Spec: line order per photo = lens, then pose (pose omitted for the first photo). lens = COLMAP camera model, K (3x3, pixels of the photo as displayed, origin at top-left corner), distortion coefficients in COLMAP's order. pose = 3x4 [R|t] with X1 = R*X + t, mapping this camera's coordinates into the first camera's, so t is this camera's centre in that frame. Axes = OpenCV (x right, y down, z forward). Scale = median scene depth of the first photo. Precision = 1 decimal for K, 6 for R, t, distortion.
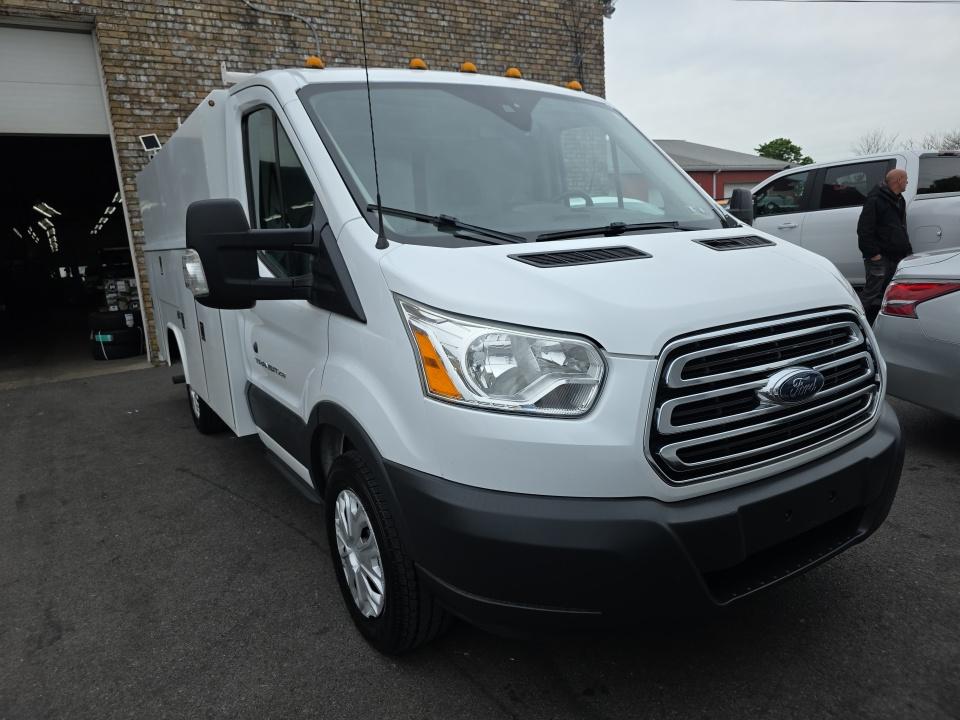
lens RADIAL K [[652.3, 0, 471.3], [0, 652.3, 360.8], [0, 0, 1]] dist [0.028616, -0.019461]
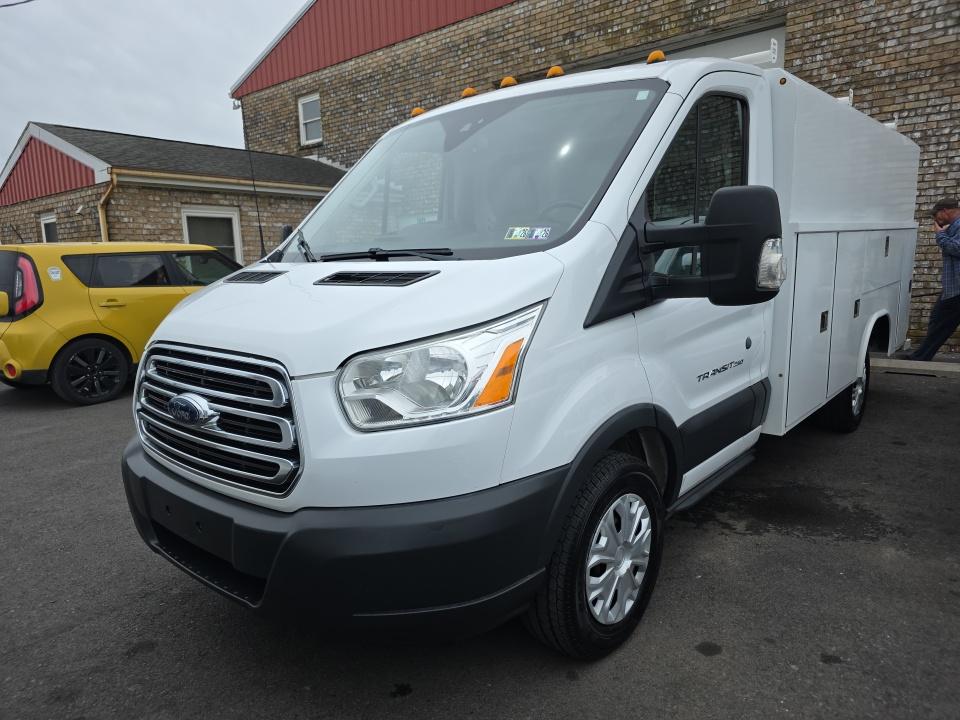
lens RADIAL K [[652.3, 0, 480.4], [0, 652.3, 366.3], [0, 0, 1]] dist [0.028616, -0.019461]
pose [[0.309506, 0.218074, -0.925554, 1.192799], [-0.163294, 0.971077, 0.174194, -0.223067], [0.936772, 0.097224, 0.336165, 0.775881]]
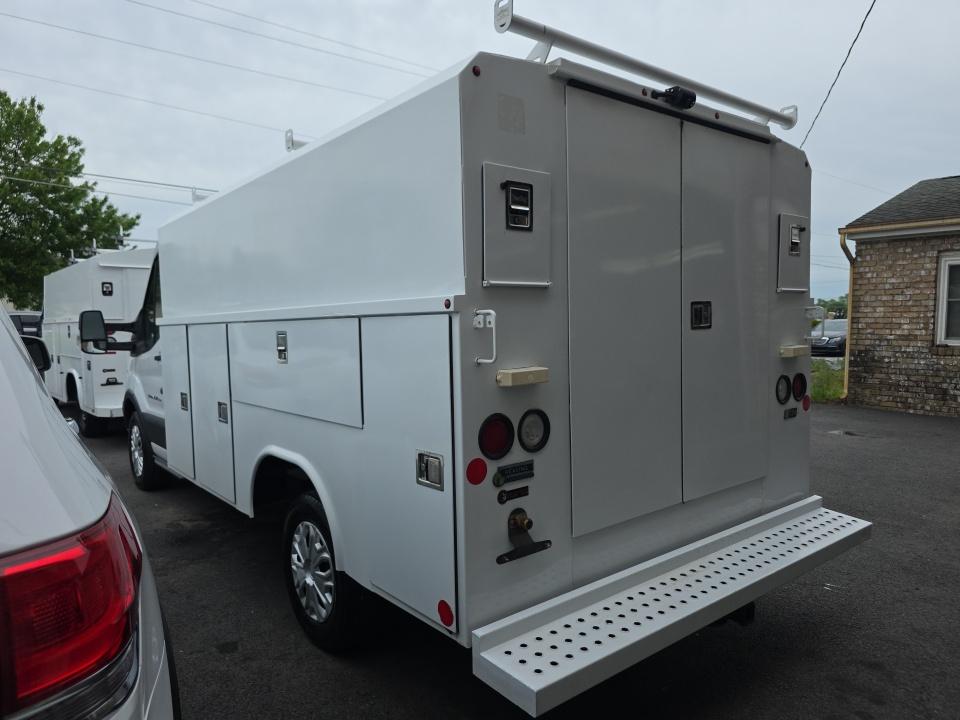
lens RADIAL K [[652.3, 0, 472.7], [0, 652.3, 358.6], [0, 0, 1]] dist [0.028616, -0.019461]
pose [[-0.989111, 0.086526, -0.119049, -0.416180], [0.055215, 0.968002, 0.244794, -0.646051], [0.136421, 0.235555, -0.962239, 3.543791]]
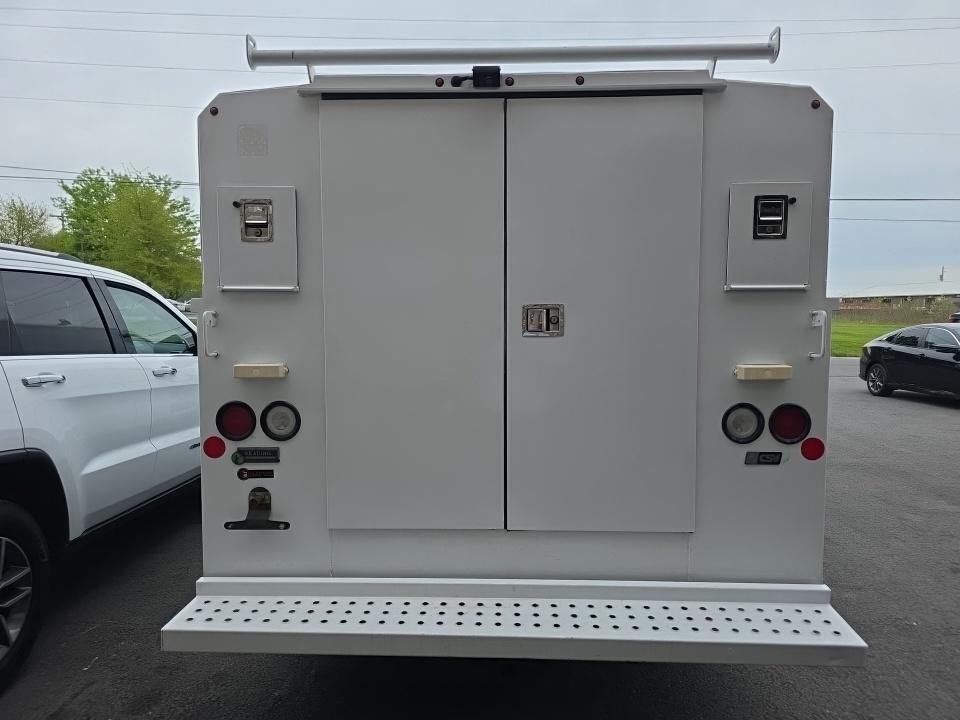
lens RADIAL K [[652.3, 0, 486.9], [0, 652.3, 360.3], [0, 0, 1]] dist [0.028616, -0.019461]
pose [[-0.833884, 0.026085, 0.551323, -1.301596], [0.149059, 0.972410, 0.179446, -0.558701], [-0.531430, 0.231817, -0.814765, 3.360570]]
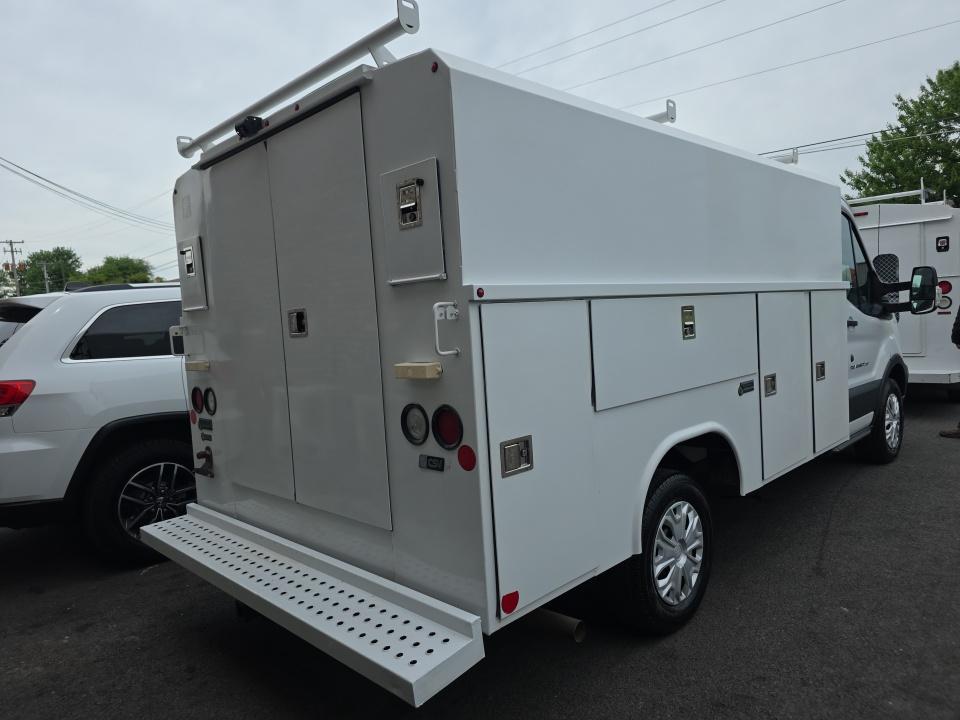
lens RADIAL K [[652.3, 0, 482.4], [0, 652.3, 357.0], [0, 0, 1]] dist [0.028616, -0.019461]
pose [[-0.233385, 0.013747, 0.972287, -1.918876], [0.251679, 0.966681, 0.046744, -0.370571], [-0.939249, 0.255614, -0.229068, 2.583221]]
